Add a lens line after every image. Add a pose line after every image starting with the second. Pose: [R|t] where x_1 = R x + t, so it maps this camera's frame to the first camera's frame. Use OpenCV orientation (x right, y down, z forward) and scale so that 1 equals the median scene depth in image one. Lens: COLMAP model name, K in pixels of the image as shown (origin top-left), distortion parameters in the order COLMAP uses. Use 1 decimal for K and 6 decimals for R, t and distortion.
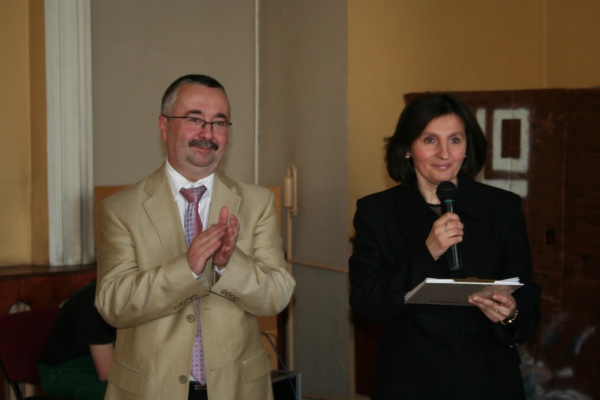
lens RADIAL K [[1482.4, 0, 300.3], [0, 1482.4, 199.5], [0, 0, 1]] dist [0.040654, 0.000000]
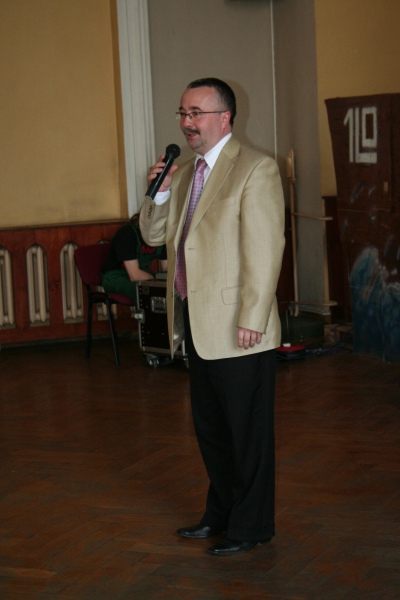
lens RADIAL K [[1521.2, 0, 199.7], [0, 1521.2, 300.3], [0, 0, 1]] dist [0.129208, 0.000000]
pose [[0.952023, -0.005874, -0.305970, 0.461988], [0.026633, 0.997613, 0.063715, 0.035083], [0.304865, -0.068807, 0.949907, -0.605065]]
